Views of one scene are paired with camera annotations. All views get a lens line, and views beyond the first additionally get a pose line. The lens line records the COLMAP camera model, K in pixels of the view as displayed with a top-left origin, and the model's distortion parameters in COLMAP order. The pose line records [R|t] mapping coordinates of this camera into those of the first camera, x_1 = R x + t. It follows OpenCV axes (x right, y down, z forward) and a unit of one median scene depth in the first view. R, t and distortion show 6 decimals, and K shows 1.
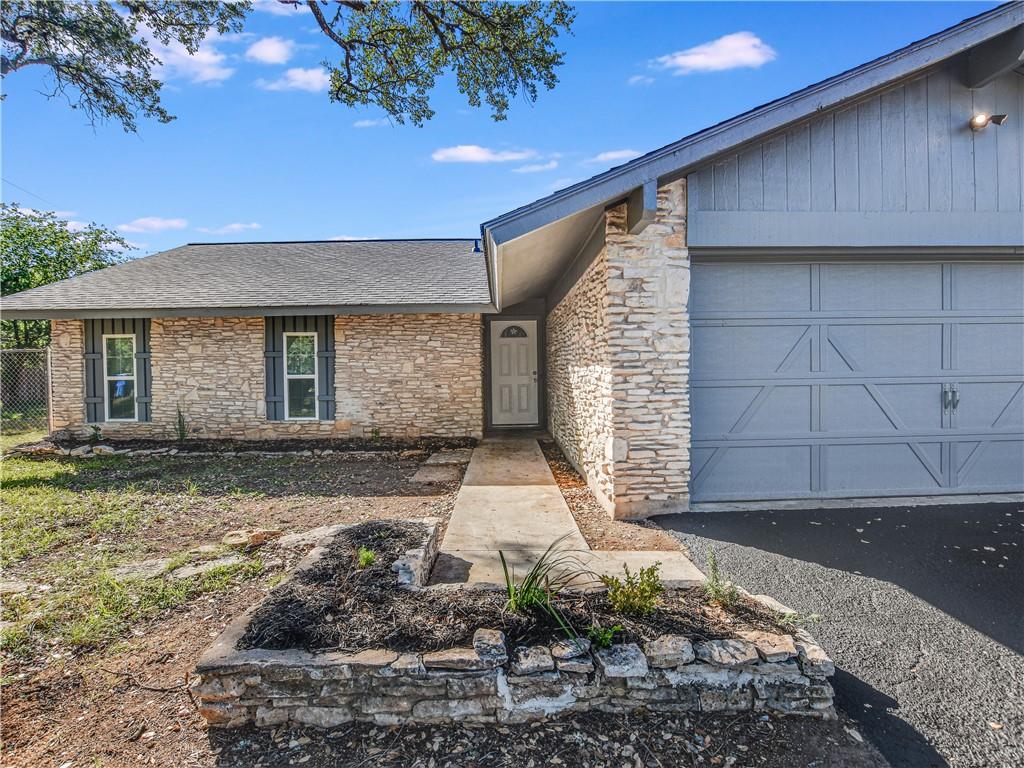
lens RADIAL K [[510.8, 0, 507.8], [0, 510.8, 388.2], [0, 0, 1]] dist [-0.028381, 0.000767]
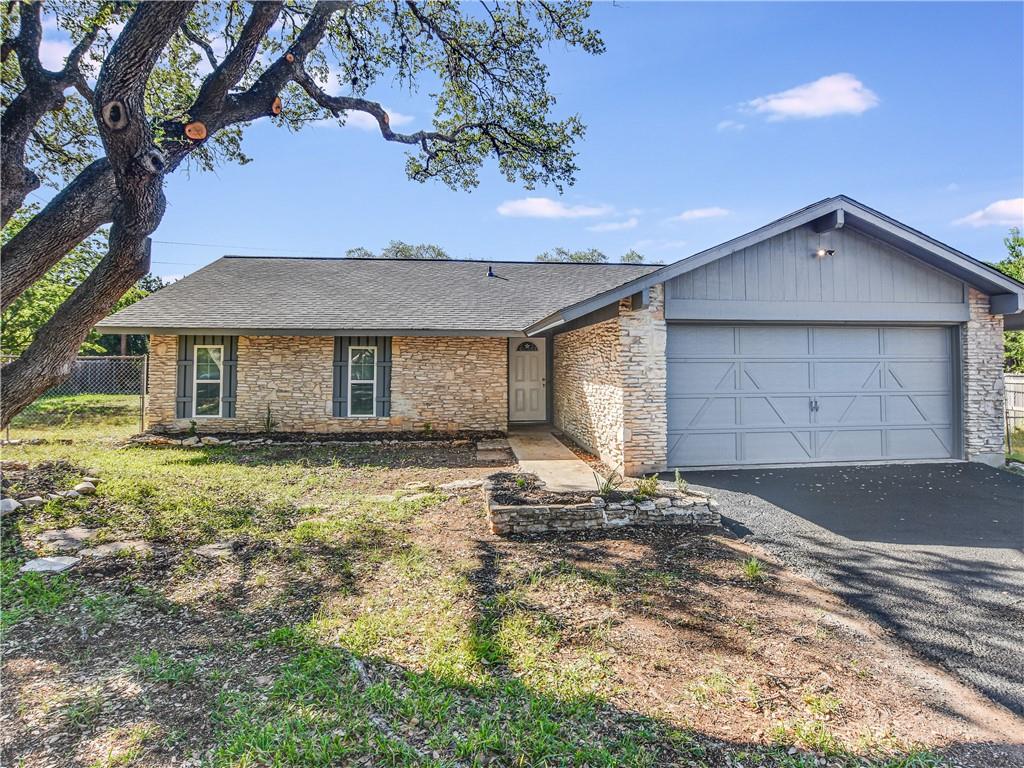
lens RADIAL K [[570.6, 0, 522.7], [0, 570.6, 346.5], [0, 0, 1]] dist [-0.026096, 0.000232]
pose [[0.994313, 0.016263, 0.105248, -0.185509], [-0.009808, 0.998055, -0.061562, -0.030476], [-0.106044, 0.060180, 0.992539, -0.488046]]
